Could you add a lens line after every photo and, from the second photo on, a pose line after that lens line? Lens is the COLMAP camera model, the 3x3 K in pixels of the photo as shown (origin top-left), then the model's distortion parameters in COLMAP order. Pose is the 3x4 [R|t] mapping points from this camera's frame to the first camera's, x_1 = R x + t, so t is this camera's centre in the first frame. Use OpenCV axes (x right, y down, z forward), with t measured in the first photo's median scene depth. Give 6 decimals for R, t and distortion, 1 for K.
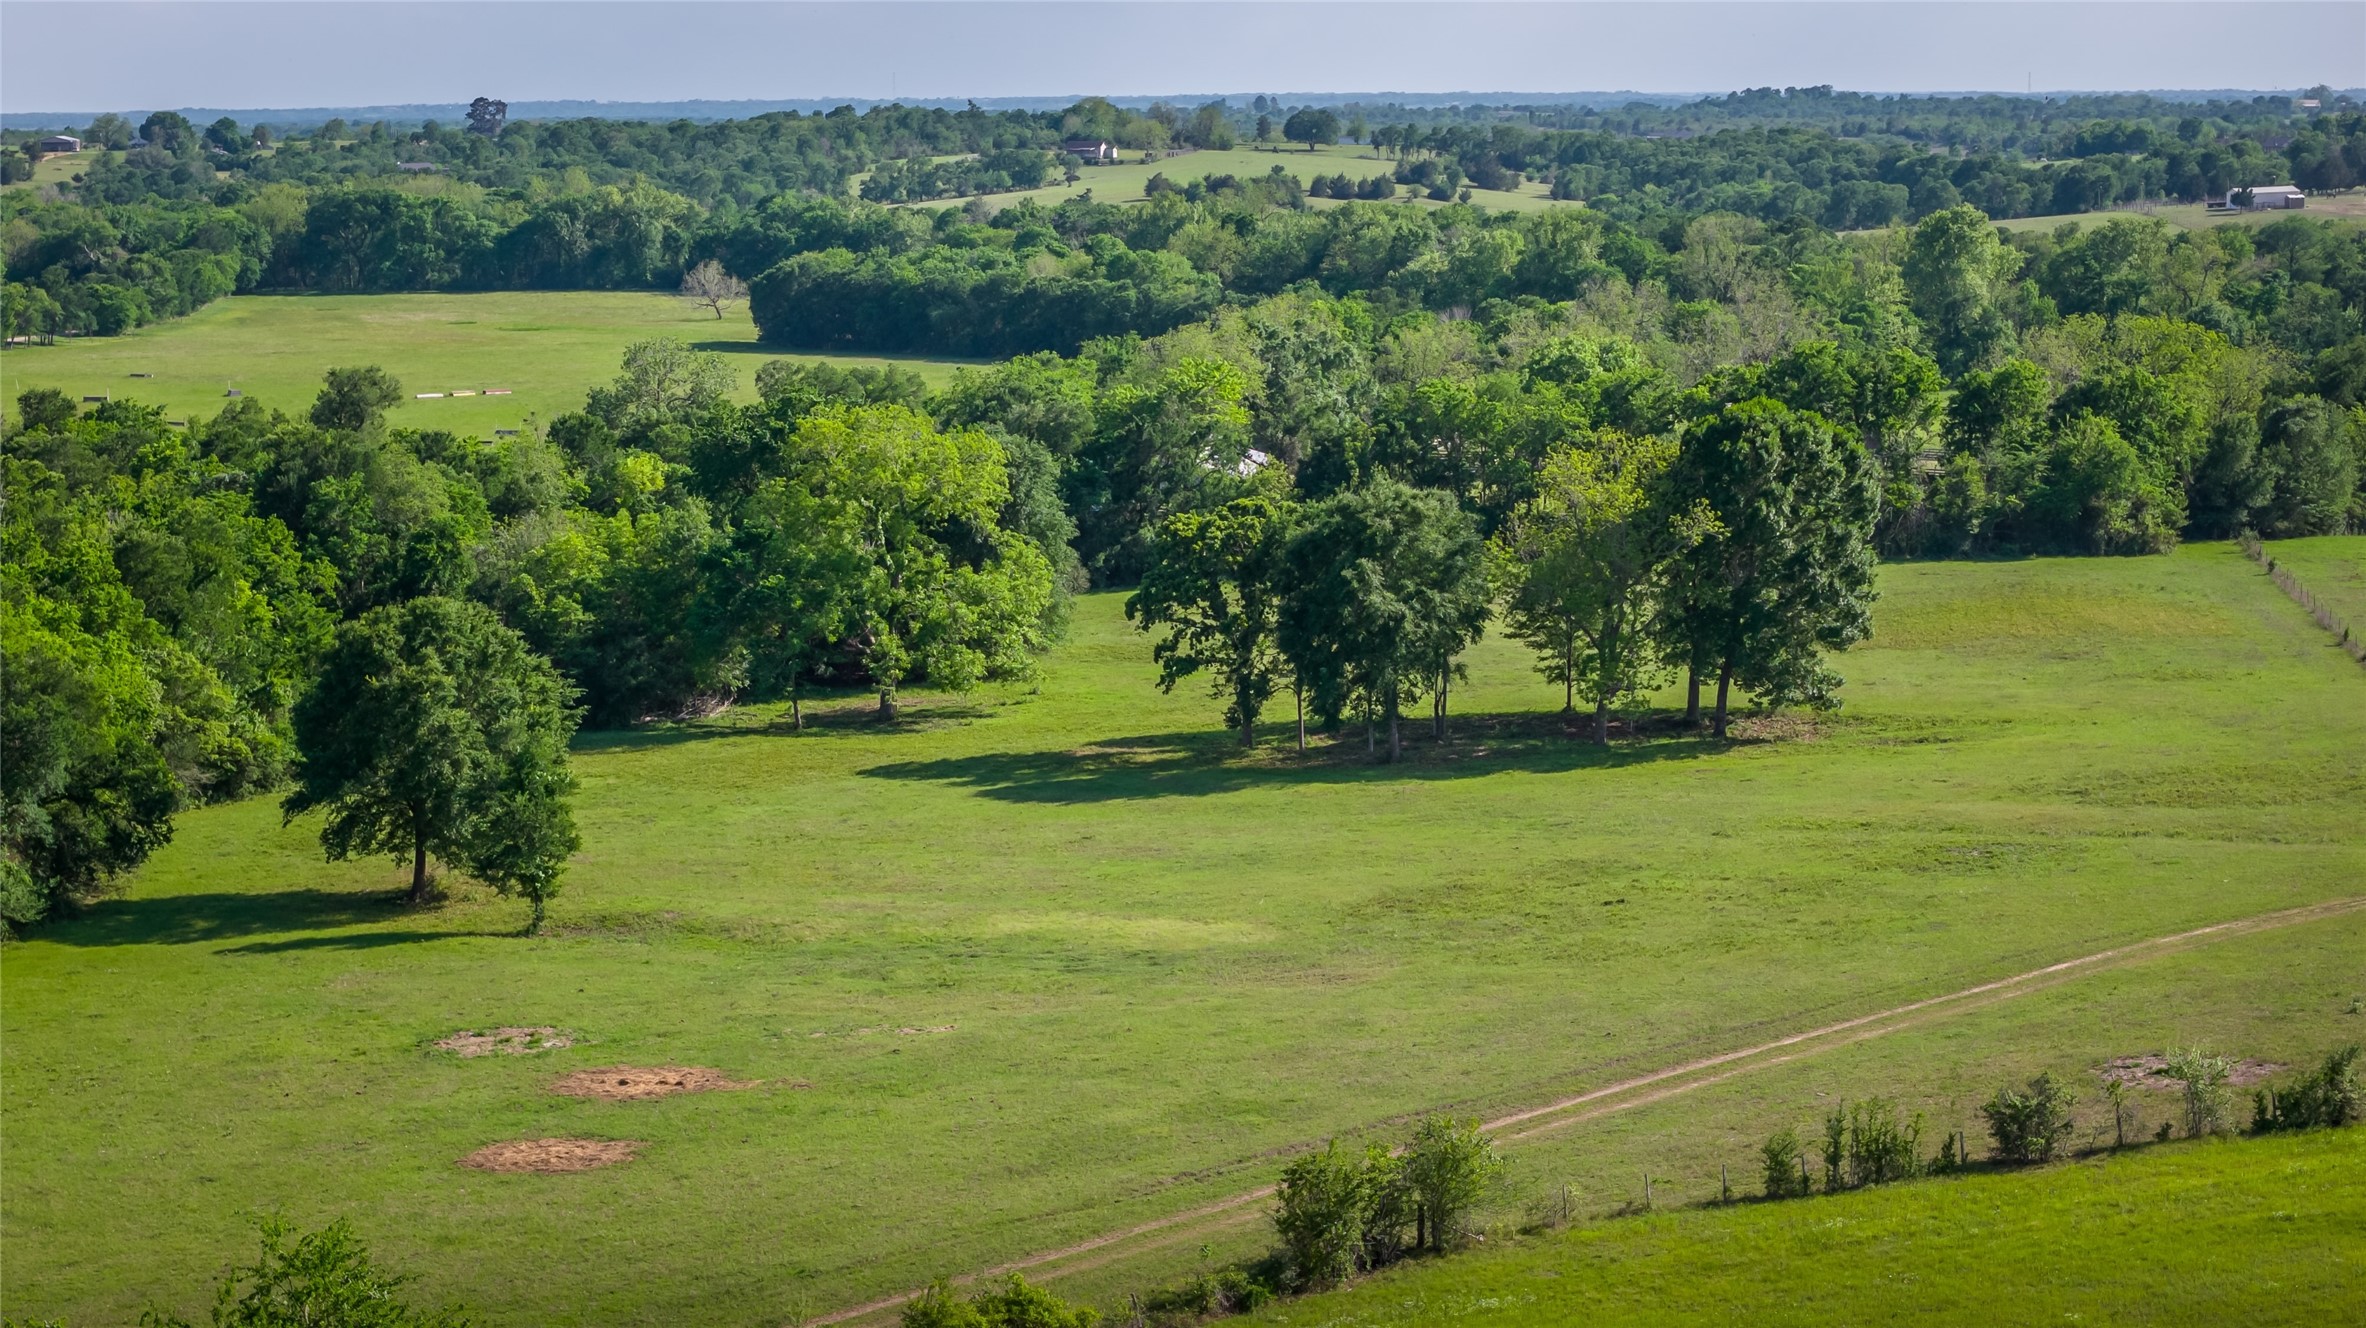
lens RADIAL K [[4405.8, 0, 1183.1], [0, 4405.8, 665.8], [0, 0, 1]] dist [-0.218607, 0.000000]
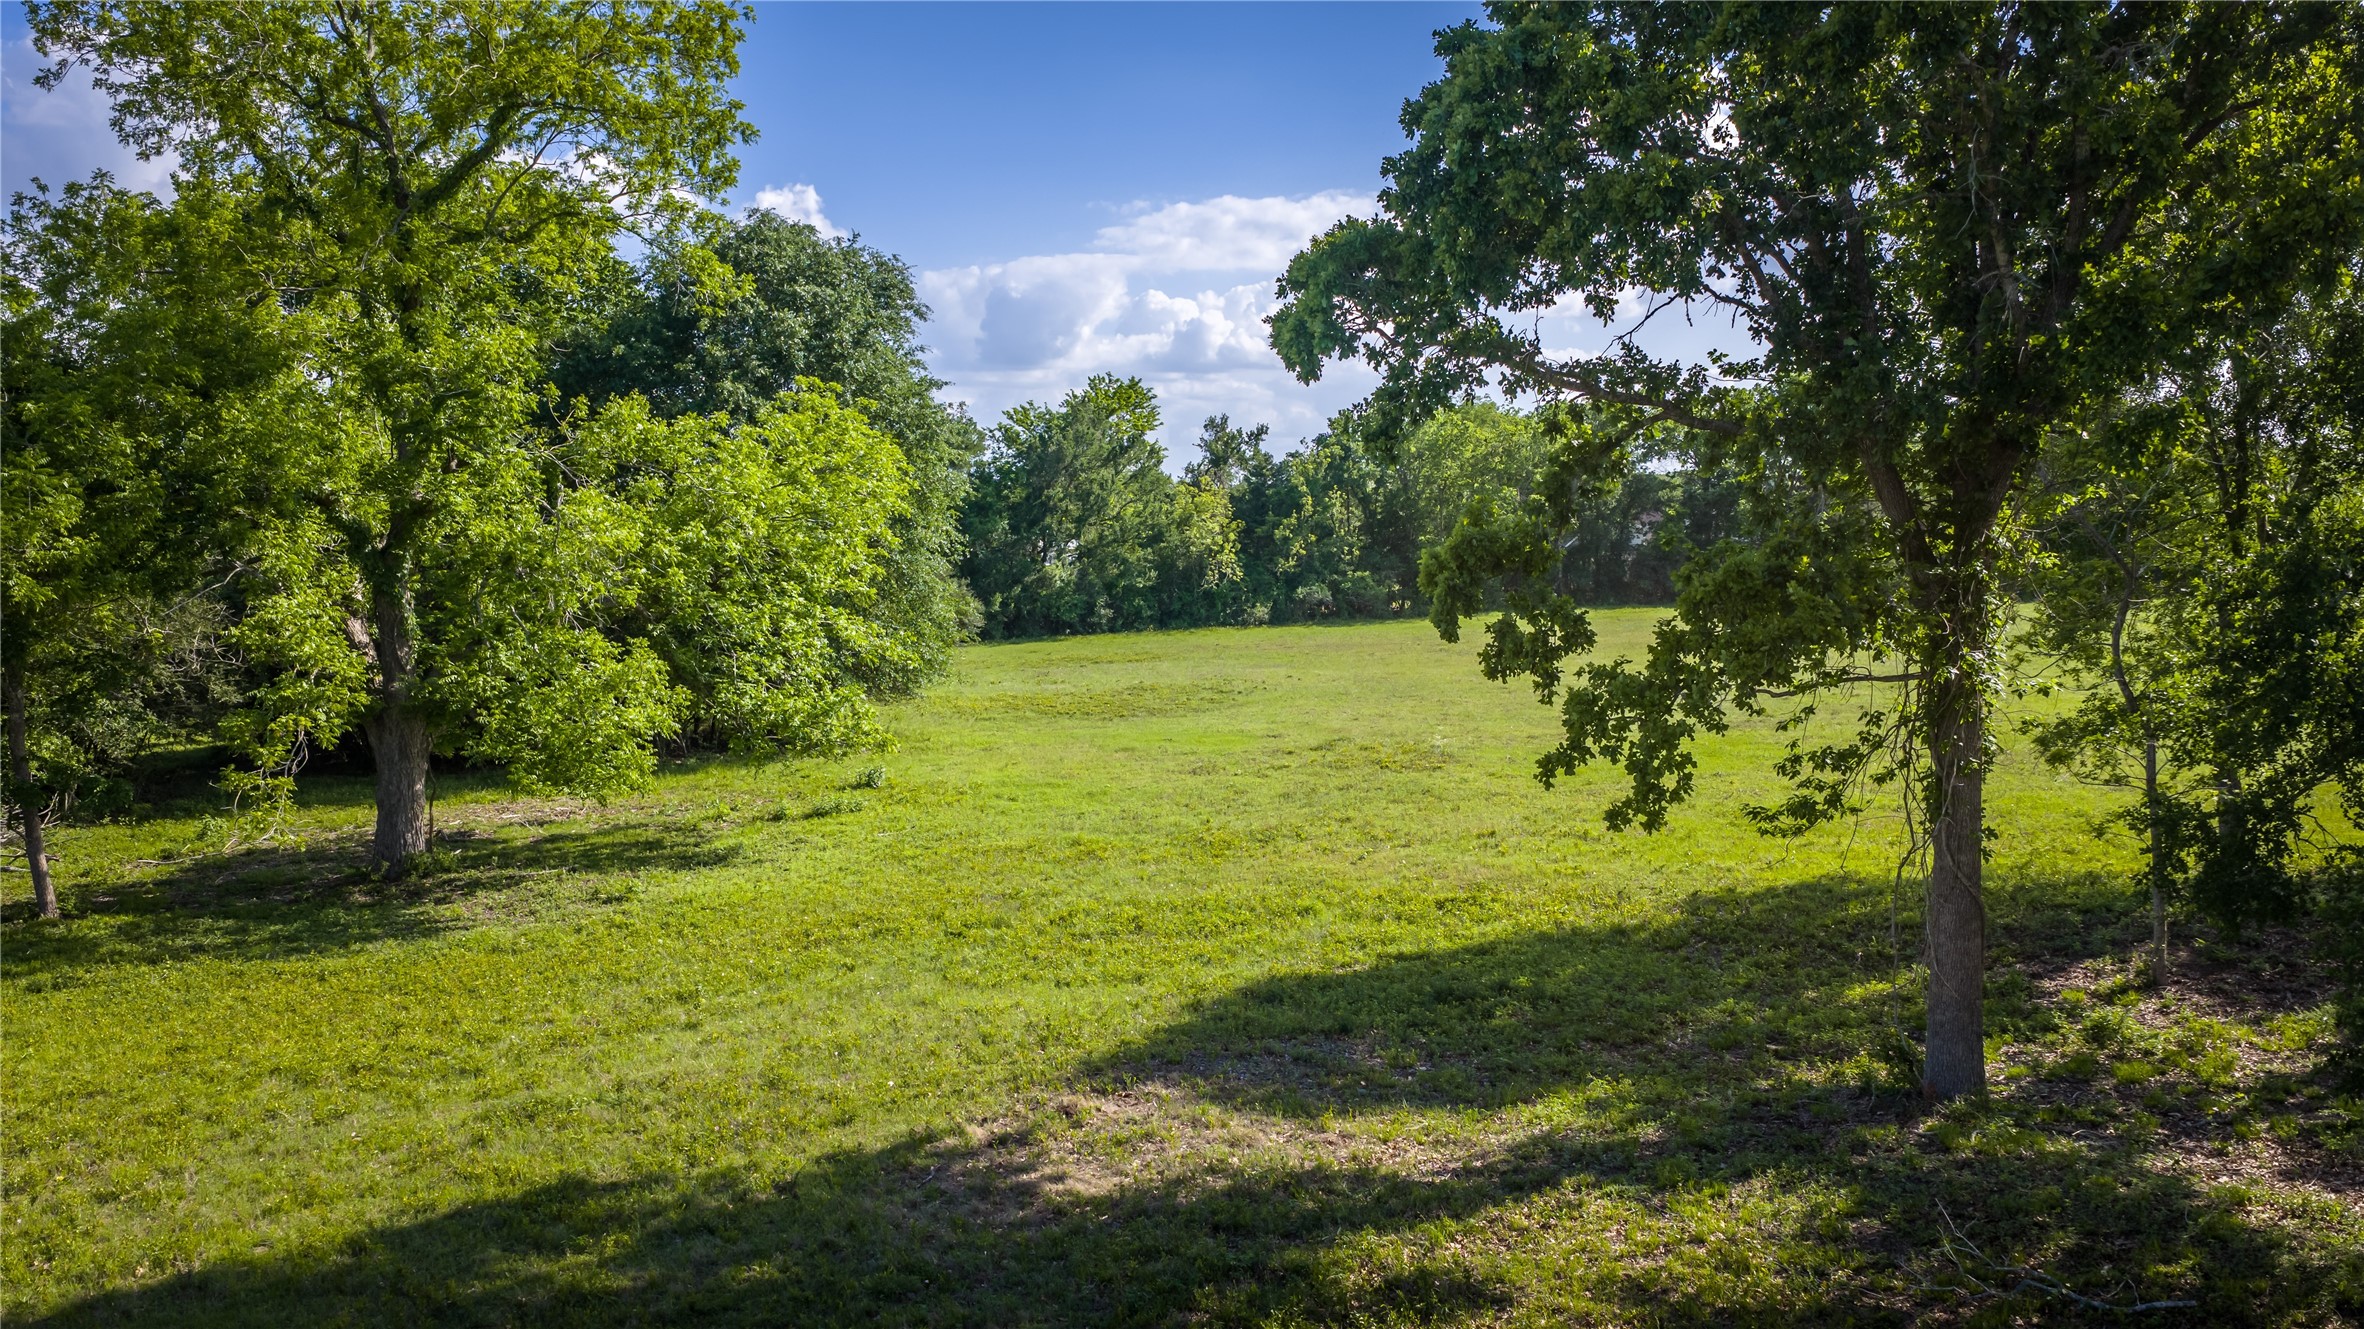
lens RADIAL K [[1984.4, 0, 1183.2], [0, 1984.4, 664.2], [0, 0, 1]] dist [0.026025, -0.026309]
pose [[0.996137, -0.004428, 0.087705, -0.016819], [0.008341, 0.998983, -0.044299, 0.002748], [-0.087420, 0.044860, 0.995161, 0.651427]]
